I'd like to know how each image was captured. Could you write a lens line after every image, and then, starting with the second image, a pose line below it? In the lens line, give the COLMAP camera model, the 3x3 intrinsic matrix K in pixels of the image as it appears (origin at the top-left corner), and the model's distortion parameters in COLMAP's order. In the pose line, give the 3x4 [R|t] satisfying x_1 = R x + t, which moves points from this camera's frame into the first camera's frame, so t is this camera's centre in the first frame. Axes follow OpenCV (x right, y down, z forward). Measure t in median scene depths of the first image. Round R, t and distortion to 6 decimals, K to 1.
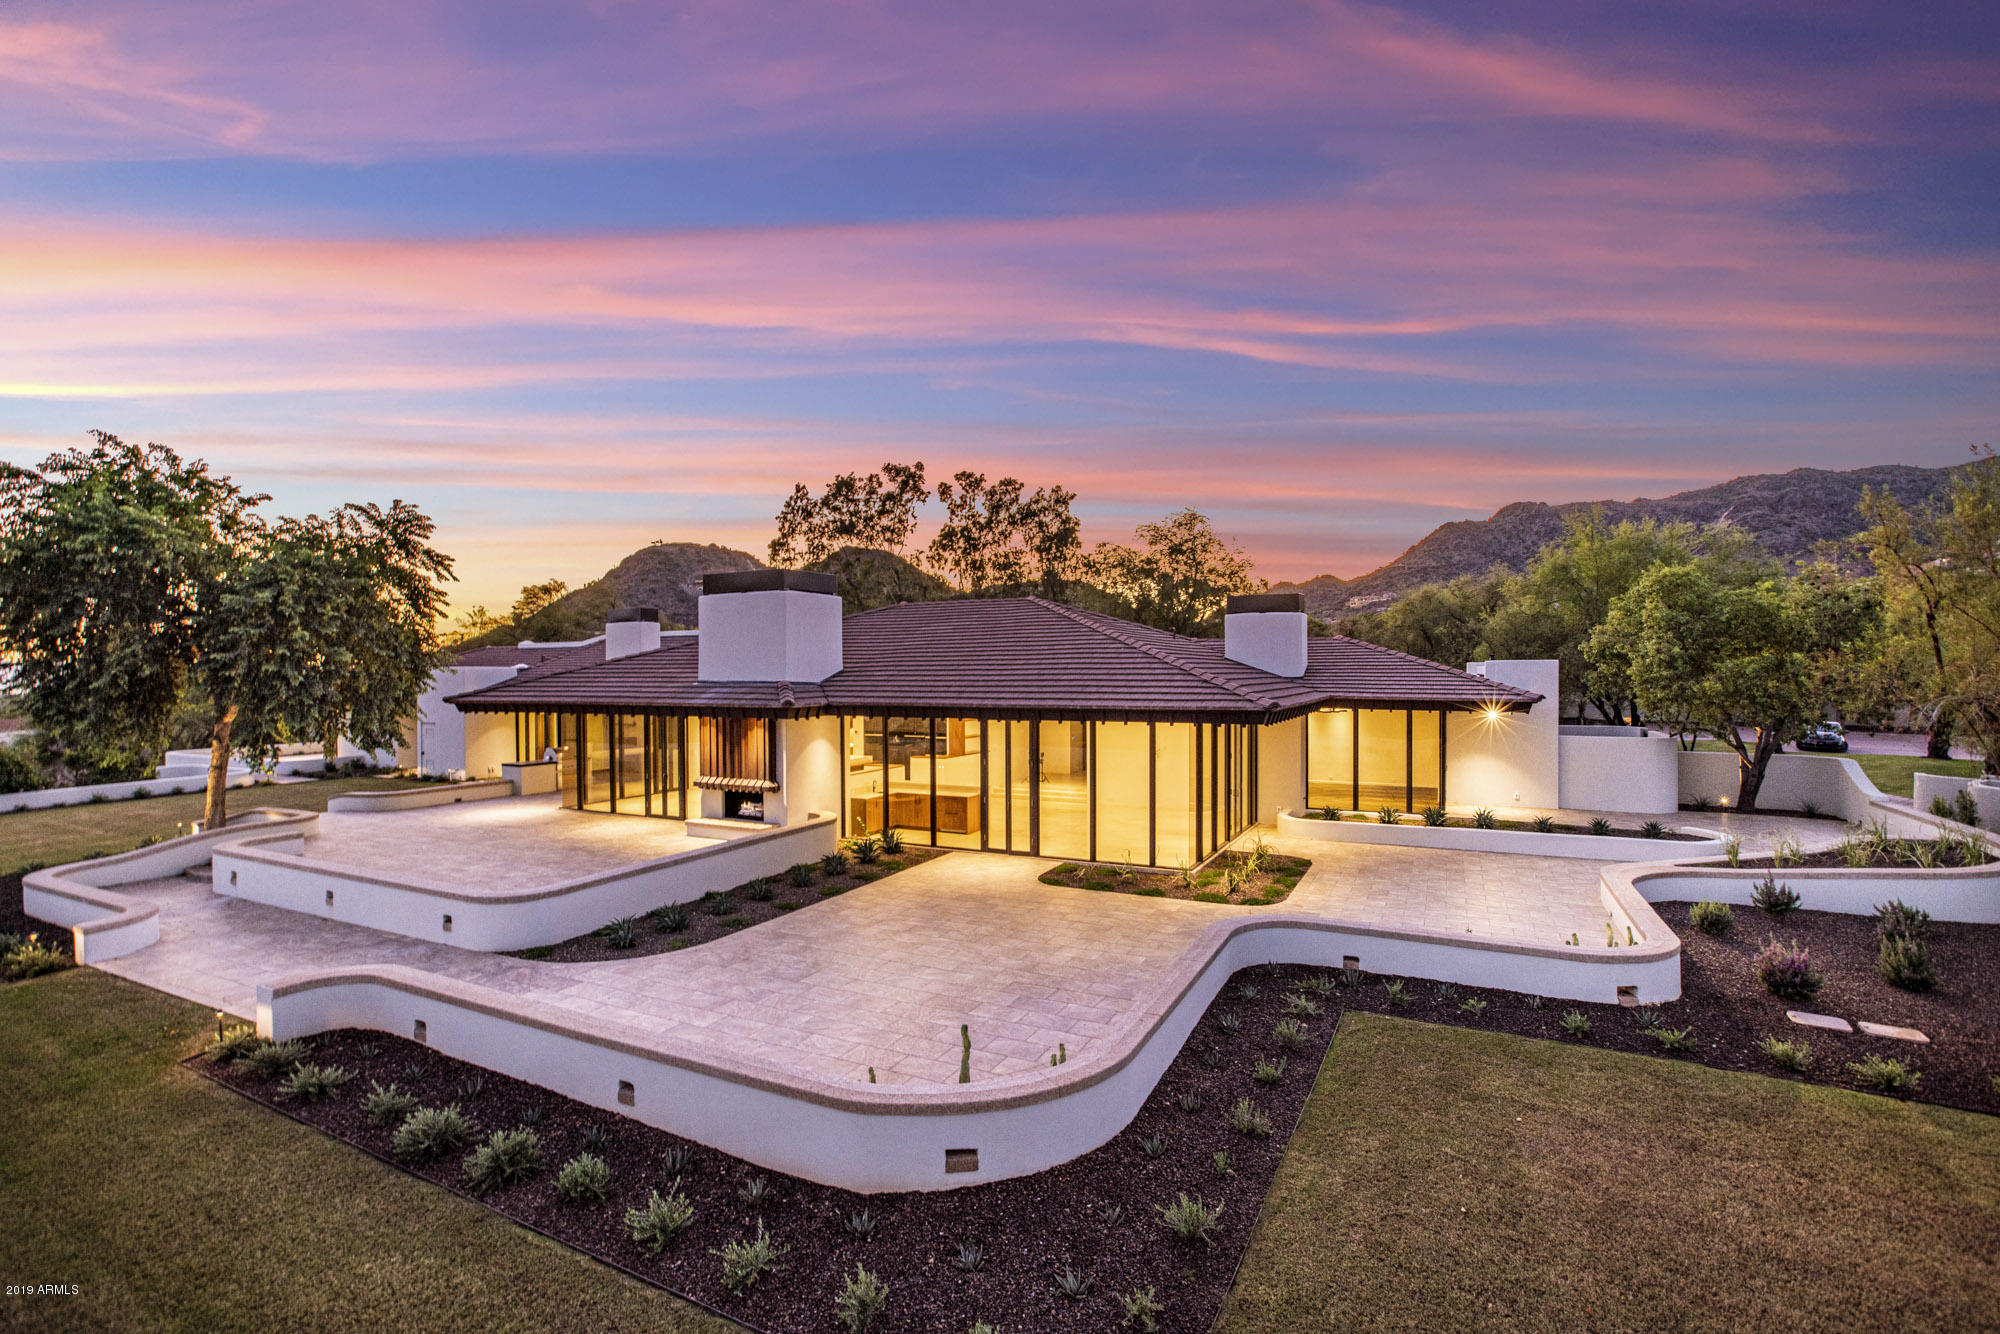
lens RADIAL K [[917.6, 0, 990.5], [0, 917.6, 688.8], [0, 0, 1]] dist [-0.060572, 0.020930]
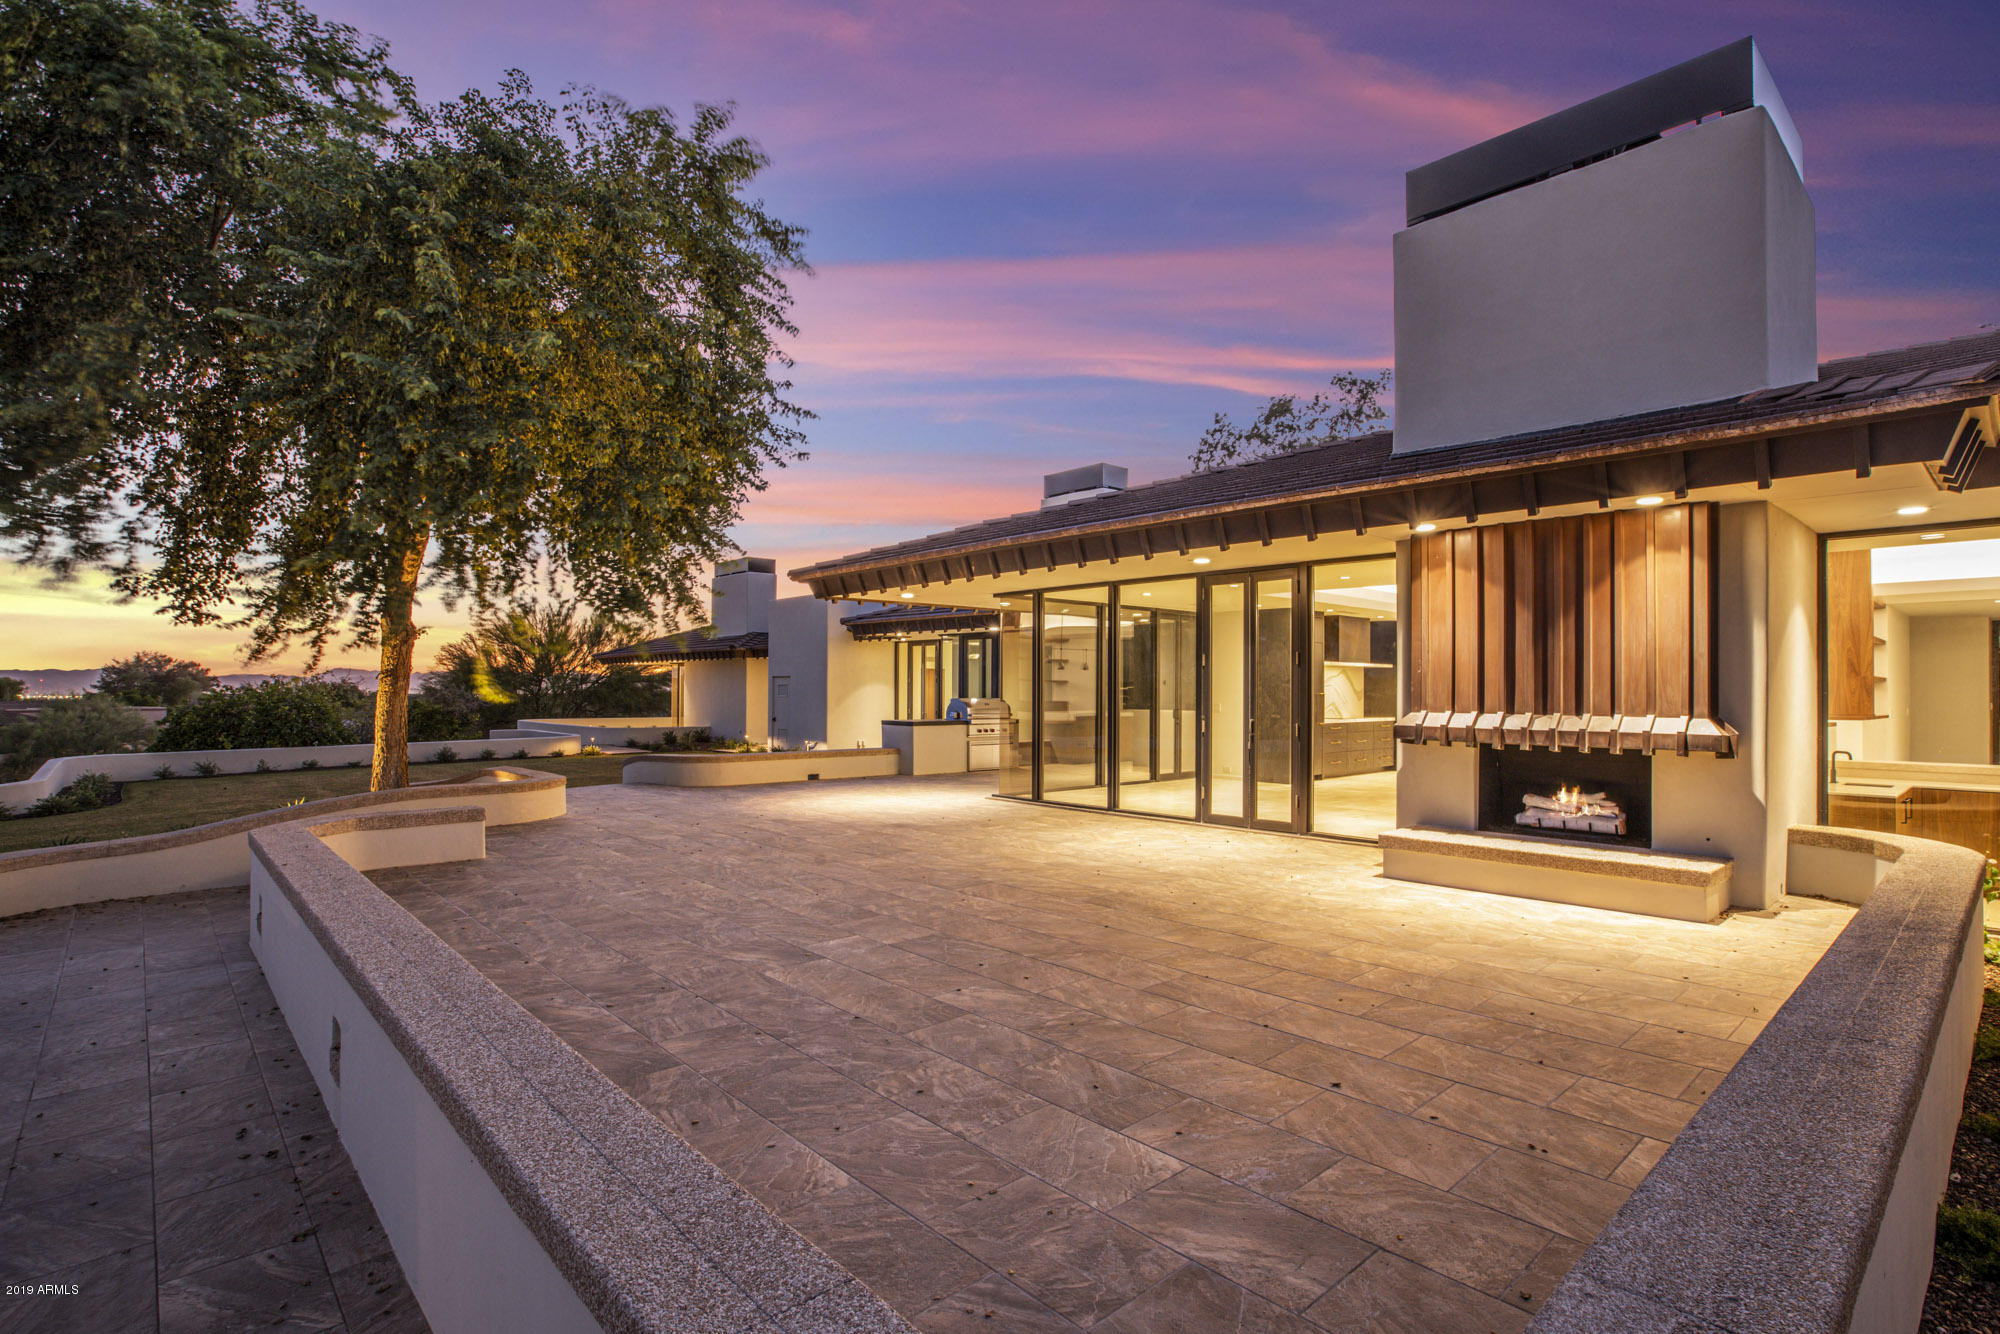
lens RADIAL K [[978.9, 0, 983.2], [0, 978.9, 694.2], [0, 0, 1]] dist [-0.056180, 0.025689]
pose [[0.930300, 0.008742, -0.366696, -0.333021], [-0.012551, 0.999889, -0.008006, 0.093491], [0.366586, 0.012051, 0.930306, 0.580064]]
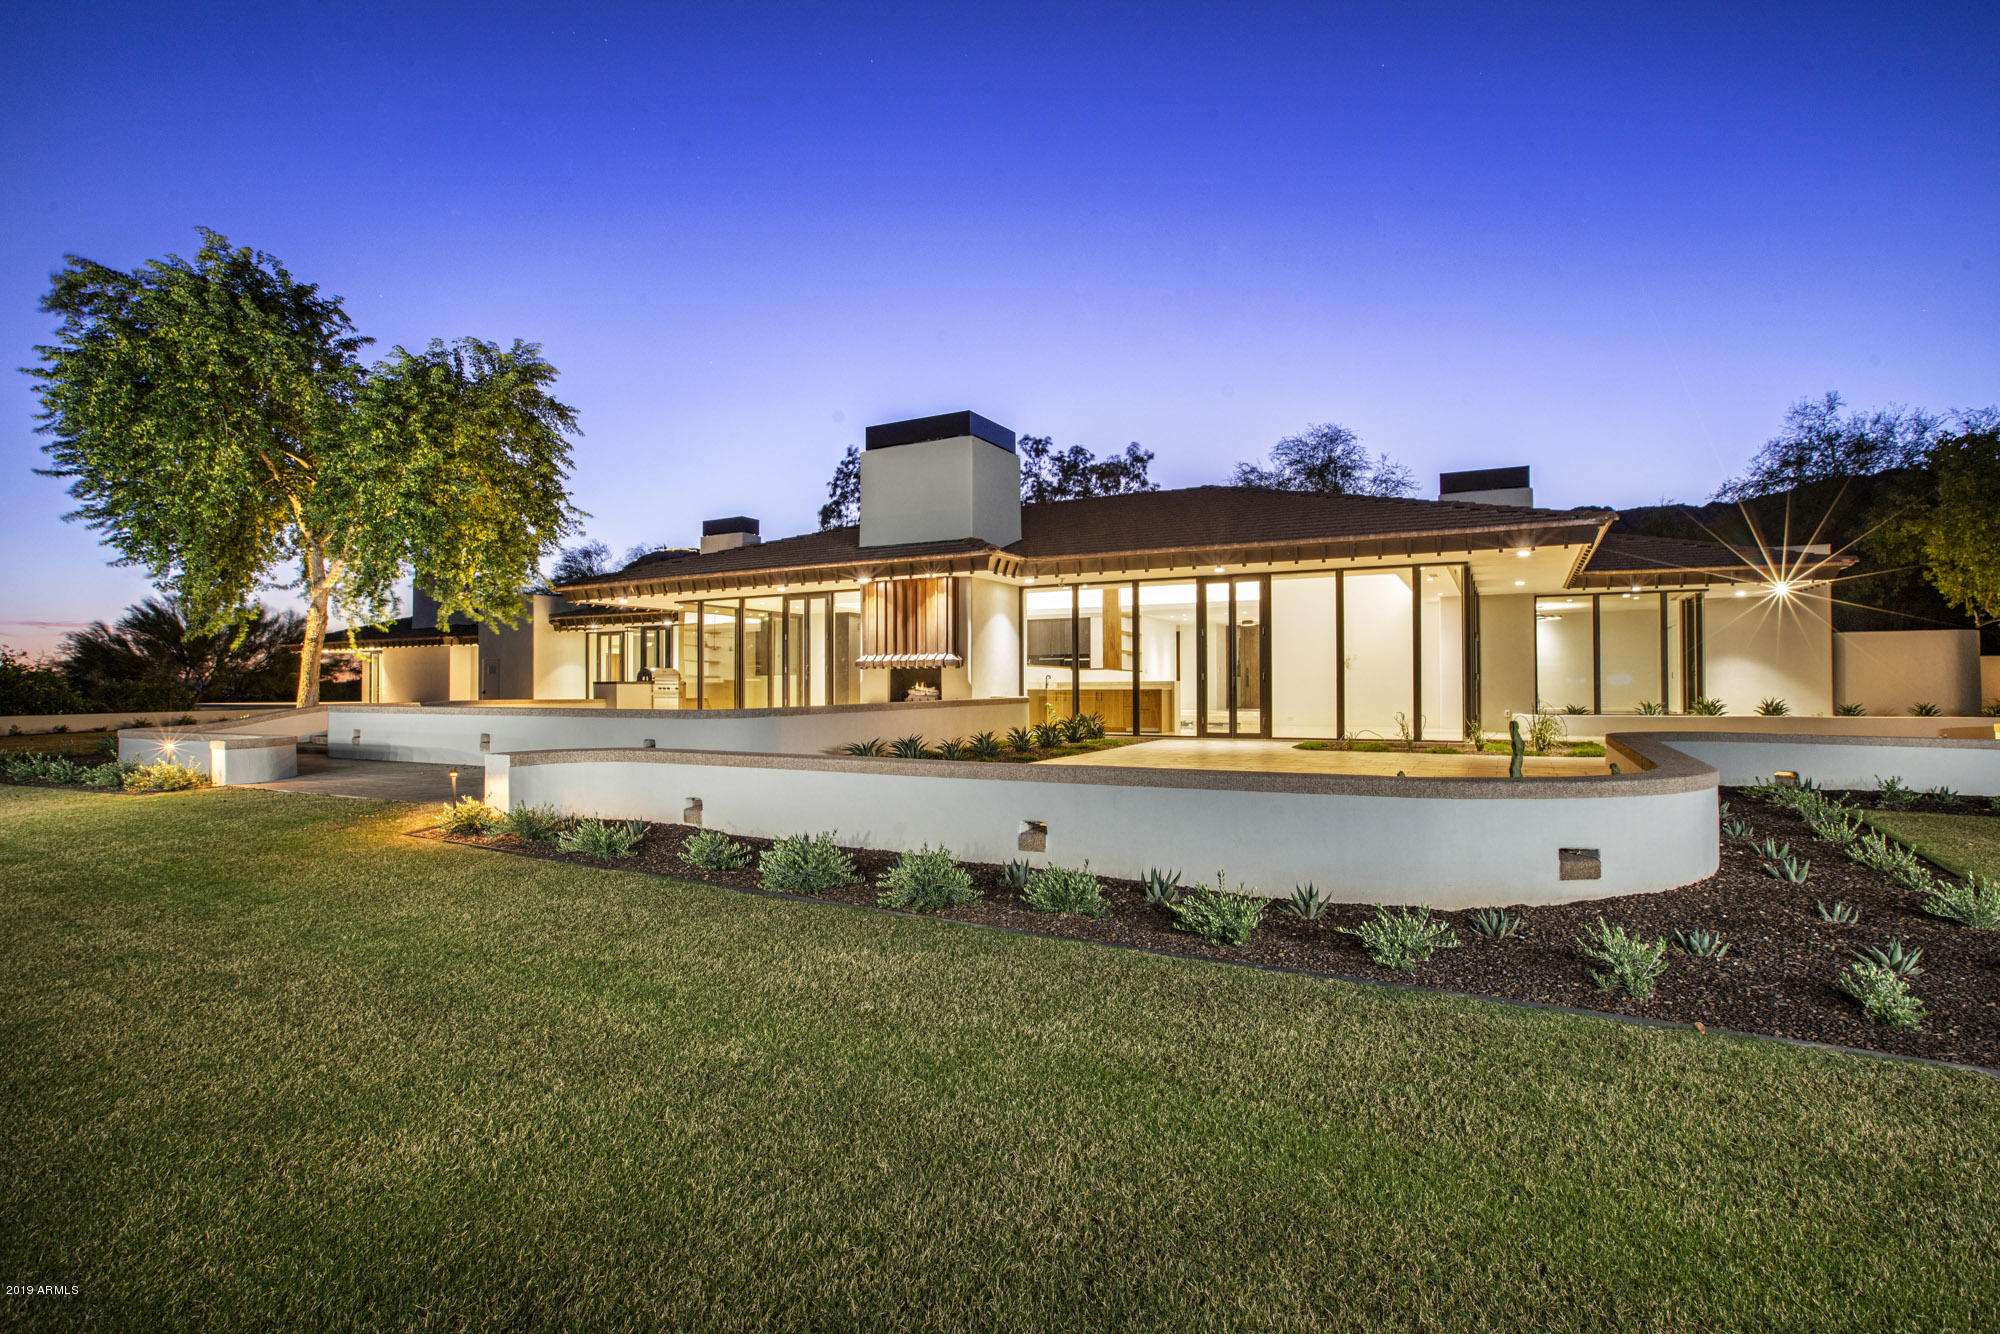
lens RADIAL K [[978.9, 0, 983.2], [0, 978.9, 694.2], [0, 0, 1]] dist [-0.056180, 0.025689]
pose [[0.999595, 0.001223, -0.028421, -0.177122], [-0.001605, 0.999909, -0.013405, 0.143406], [0.028402, 0.013445, 0.999506, 0.076976]]
